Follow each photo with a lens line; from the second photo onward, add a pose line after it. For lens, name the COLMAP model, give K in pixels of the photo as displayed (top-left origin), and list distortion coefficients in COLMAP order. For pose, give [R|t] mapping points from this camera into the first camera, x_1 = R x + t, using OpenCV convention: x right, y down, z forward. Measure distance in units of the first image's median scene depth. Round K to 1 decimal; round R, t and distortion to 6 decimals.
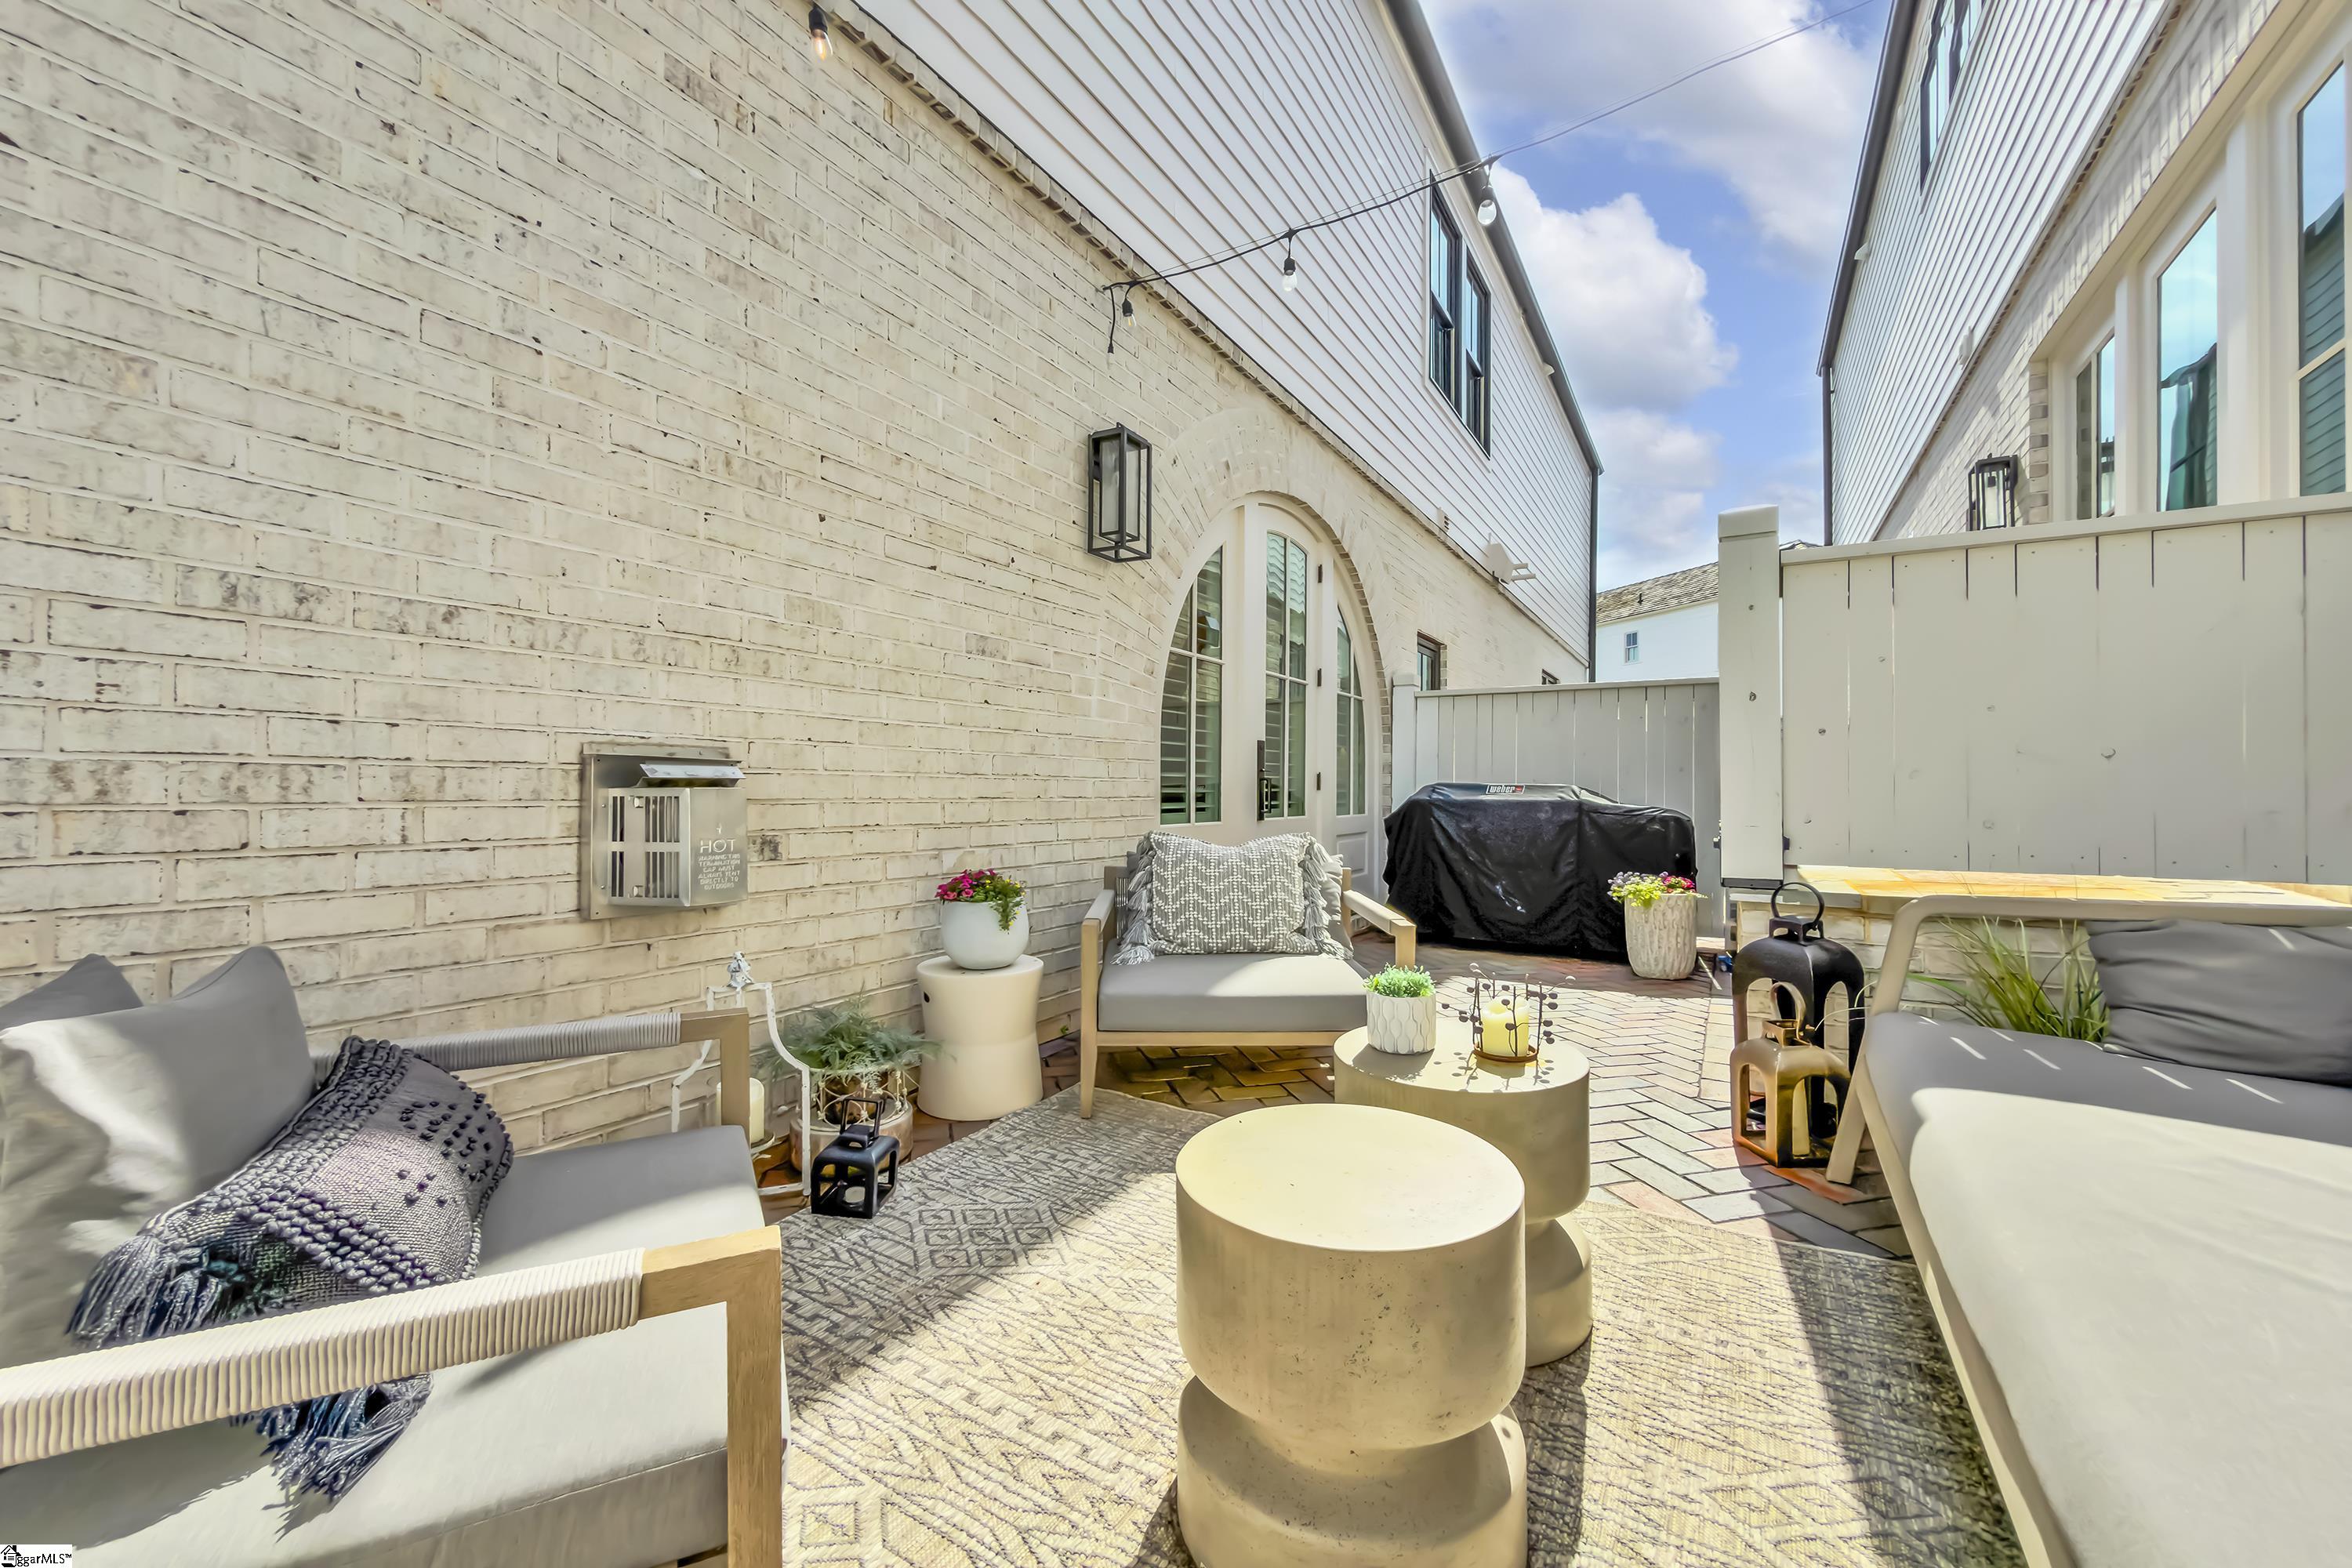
lens RADIAL K [[920.4, 0, 1176.0], [0, 920.4, 784.0], [0, 0, 1]] dist [-0.000107, -0.000034]
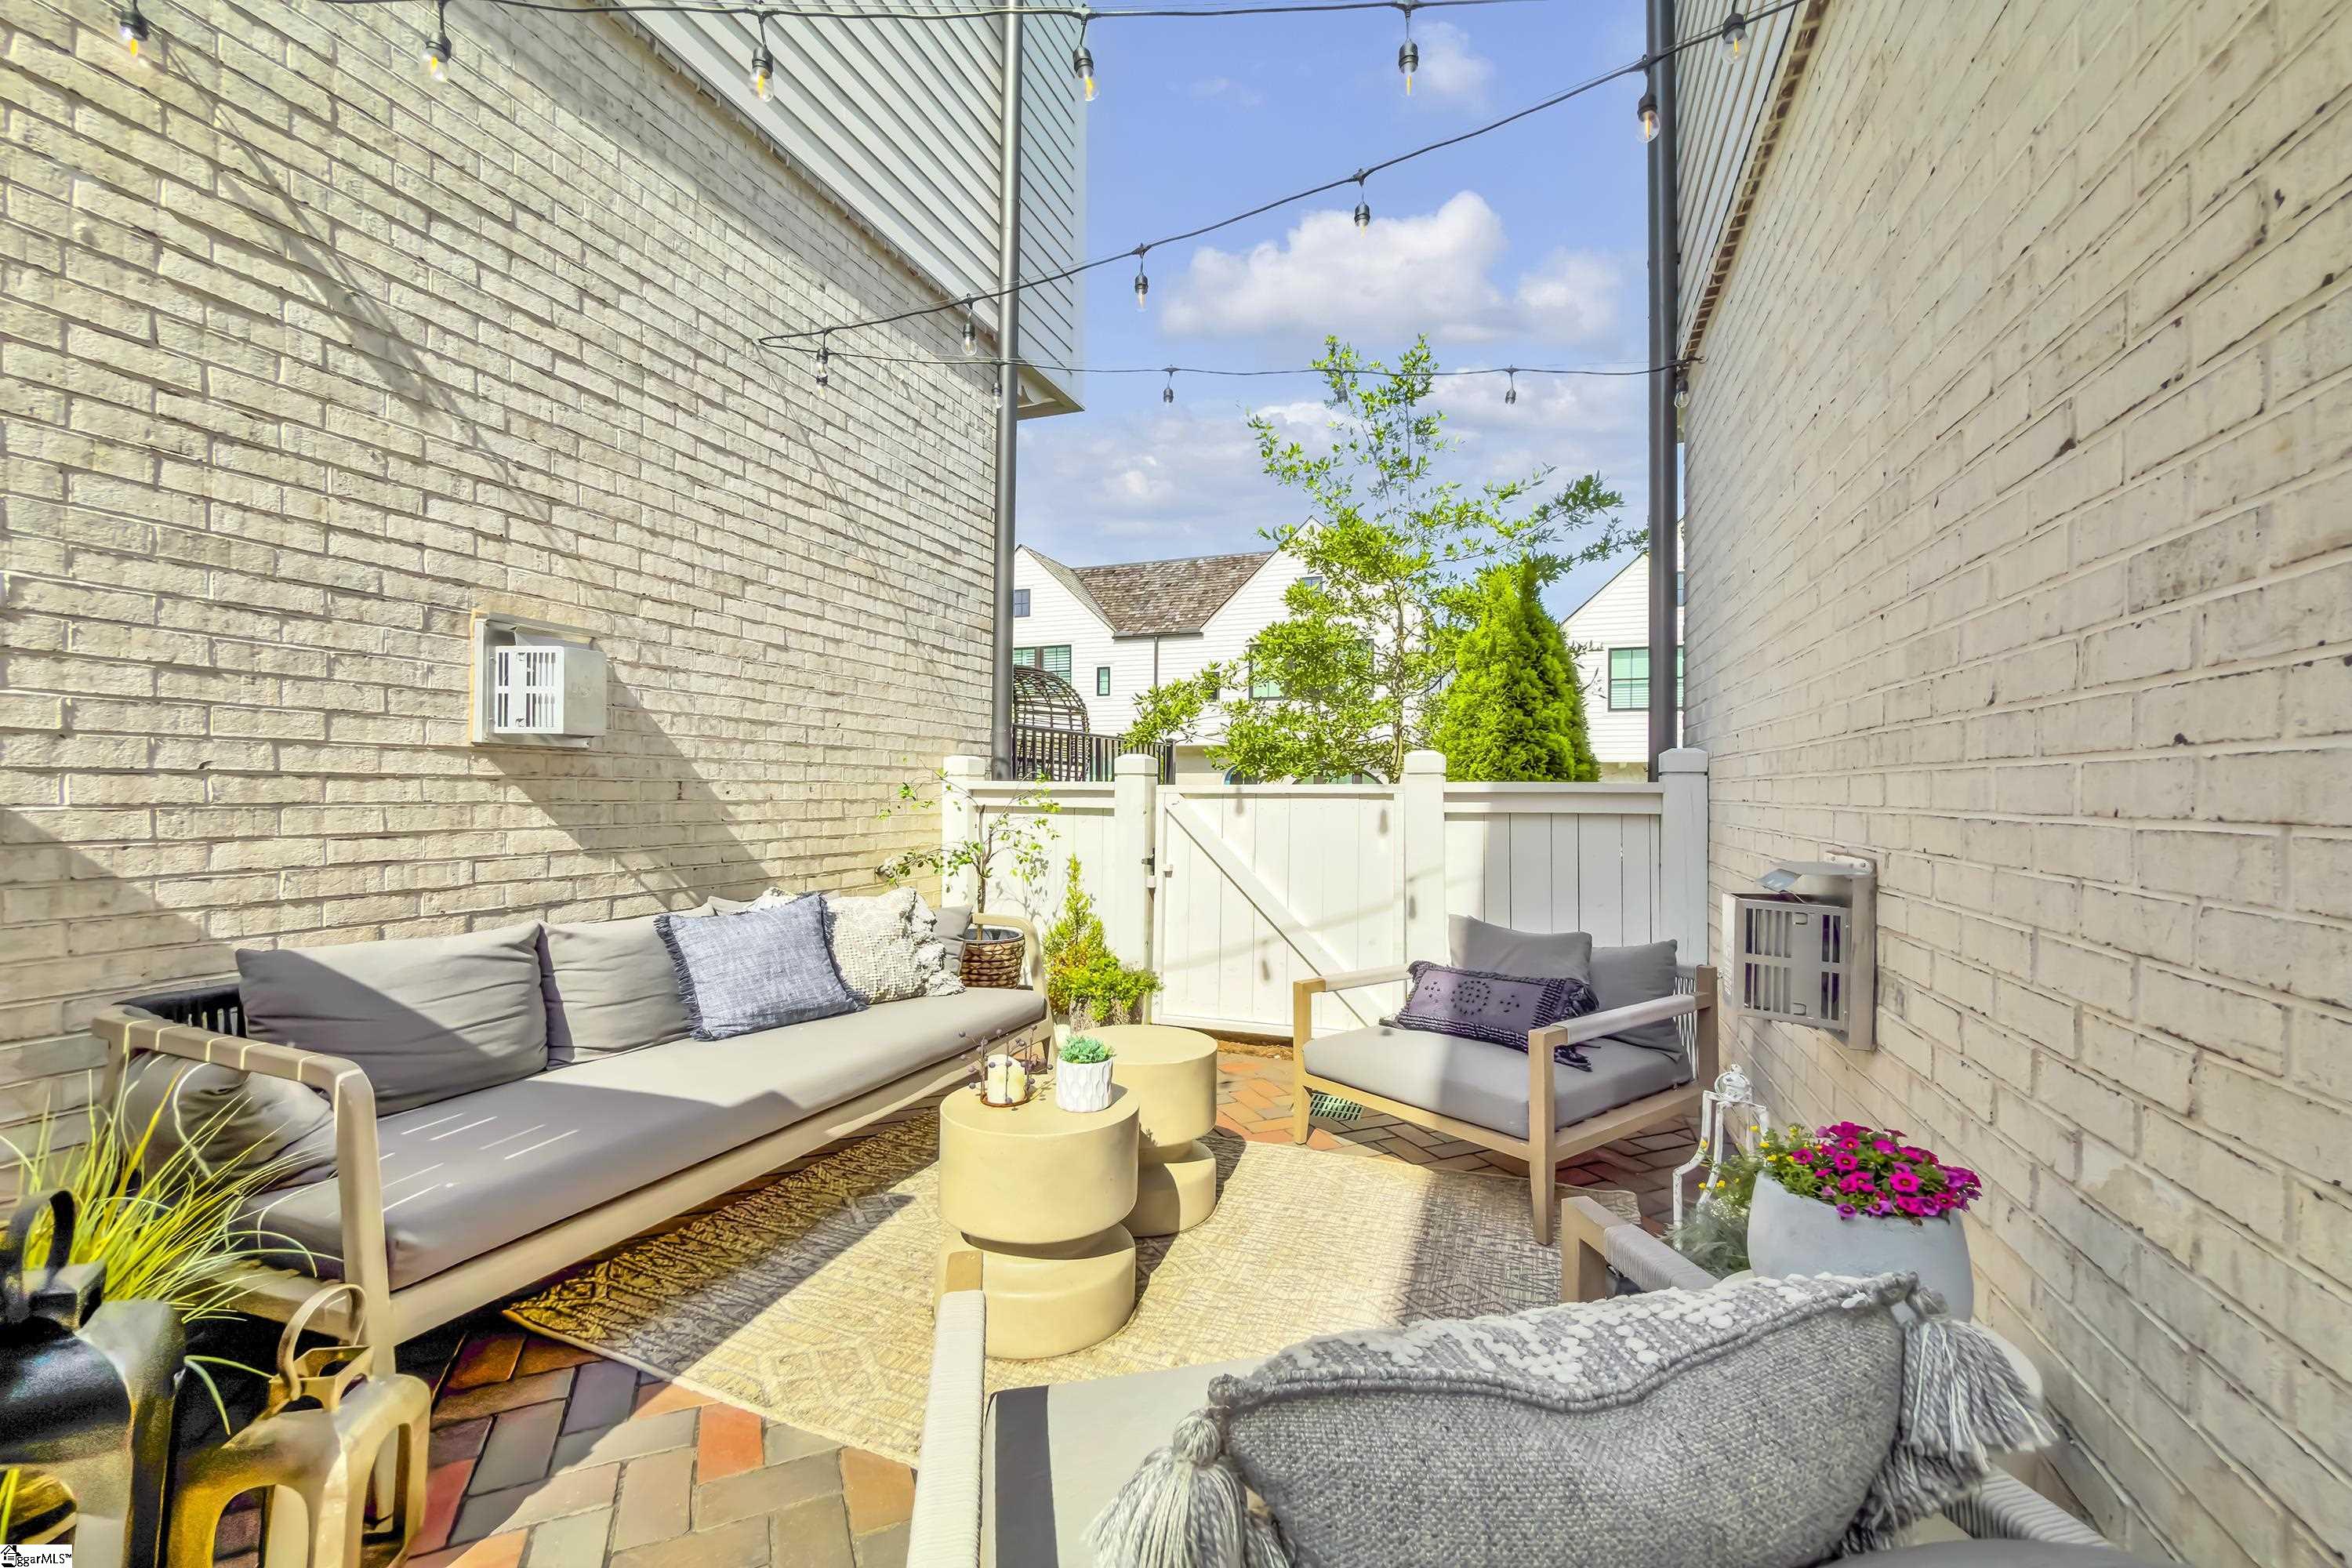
lens RADIAL K [[920.4, 0, 1176.0], [0, 920.4, 784.0], [0, 0, 1]] dist [-0.000107, -0.000034]
pose [[-0.985342, -0.013897, -0.170021, 0.379788], [-0.010881, 0.999767, -0.018659, -0.128759], [0.170241, -0.016535, -0.985264, 2.489802]]
